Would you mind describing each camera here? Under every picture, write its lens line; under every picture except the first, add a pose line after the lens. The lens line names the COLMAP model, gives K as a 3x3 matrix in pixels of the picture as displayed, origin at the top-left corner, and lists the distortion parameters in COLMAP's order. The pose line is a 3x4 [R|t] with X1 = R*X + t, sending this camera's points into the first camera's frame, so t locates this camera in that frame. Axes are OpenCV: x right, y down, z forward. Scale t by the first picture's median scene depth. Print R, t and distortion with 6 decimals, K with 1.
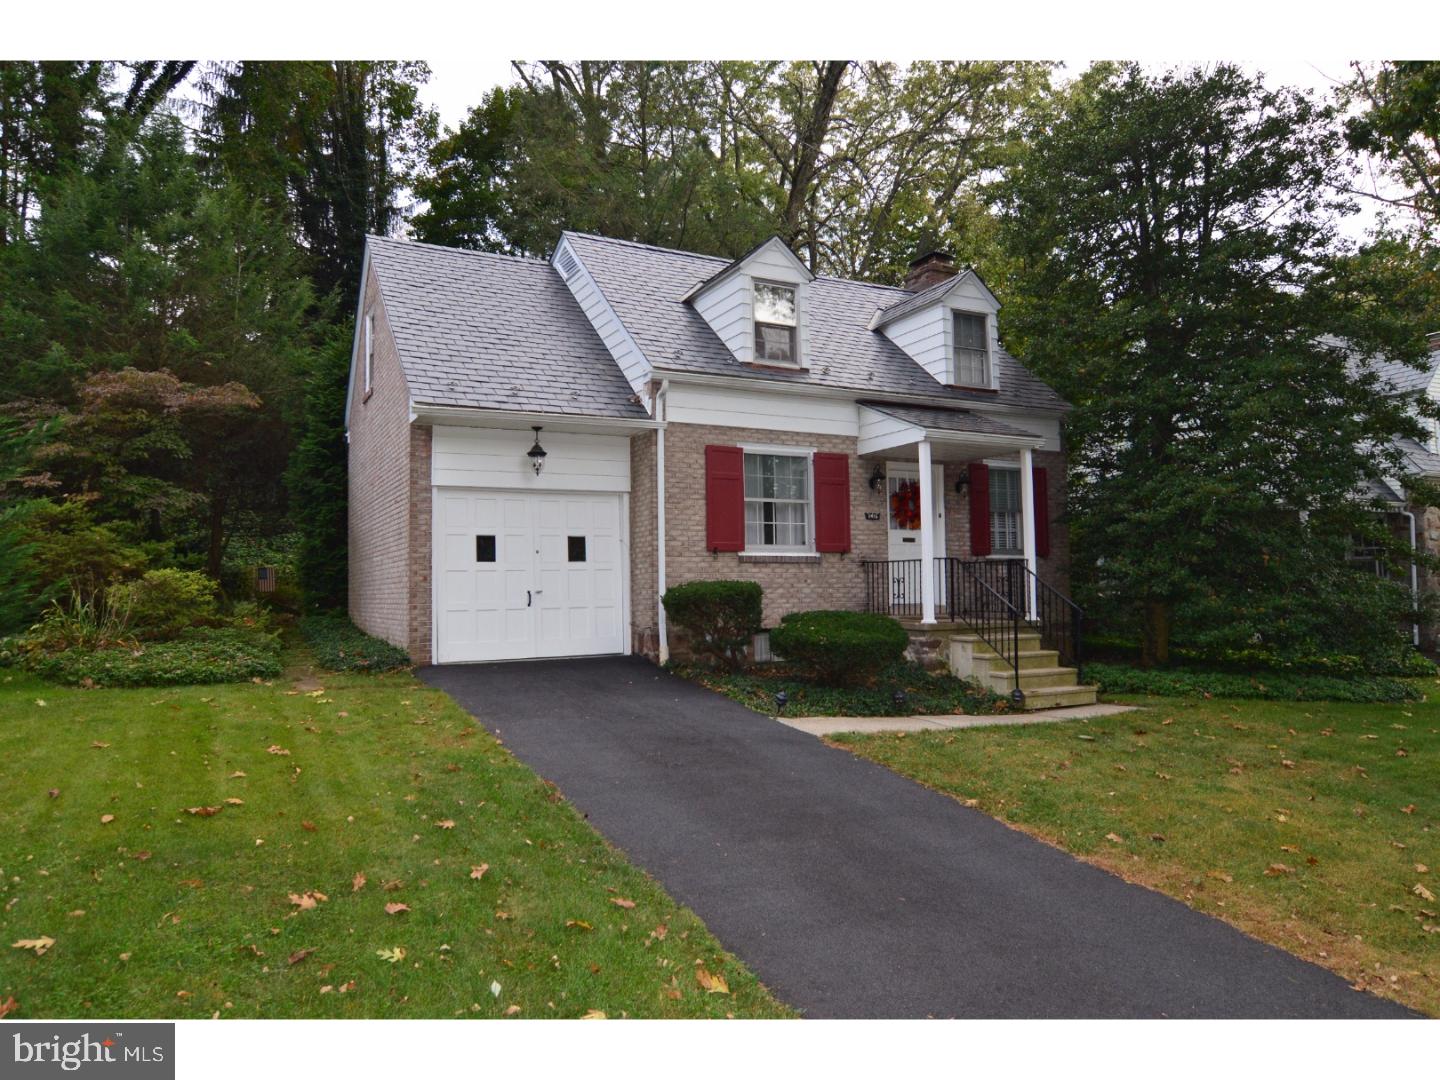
lens RADIAL K [[935.2, 0, 720.0], [0, 935.2, 540.0], [0, 0, 1]] dist [-0.000241, 0.000470]
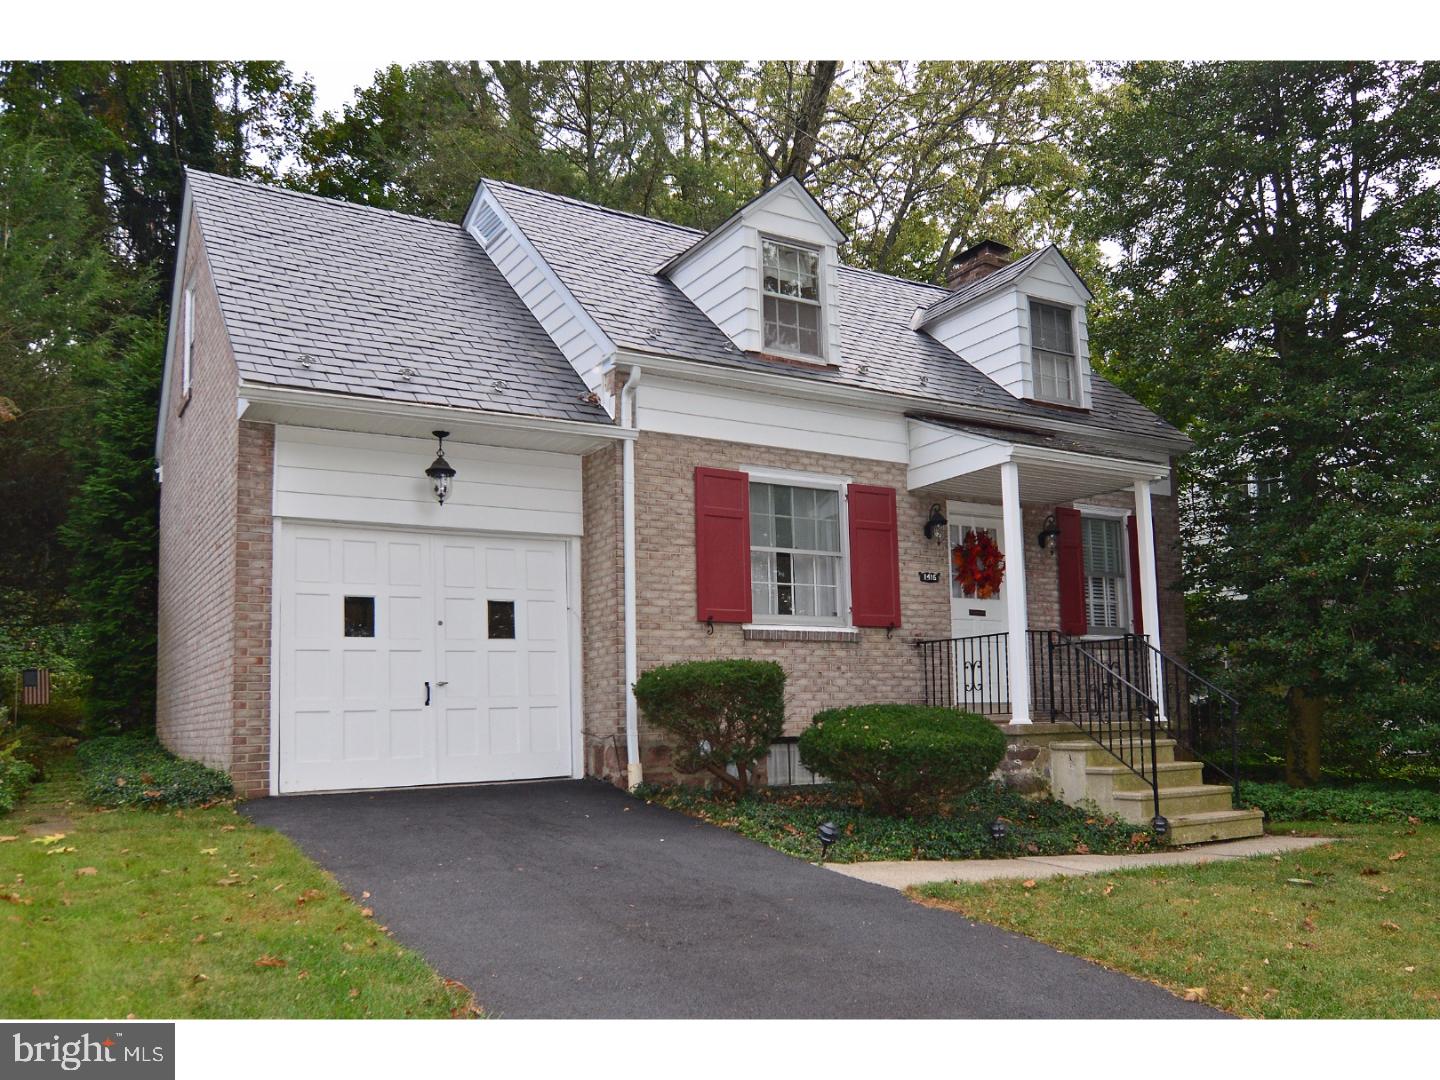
lens RADIAL K [[1146.0, 0, 783.6], [0, 1146.0, 612.7], [0, 0, 1]] dist [0.002138, -0.005760]
pose [[0.995592, -0.003479, 0.093725, -0.028352], [0.007433, 0.999095, -0.041872, 0.038511], [-0.093495, 0.042384, 0.994717, 0.162810]]
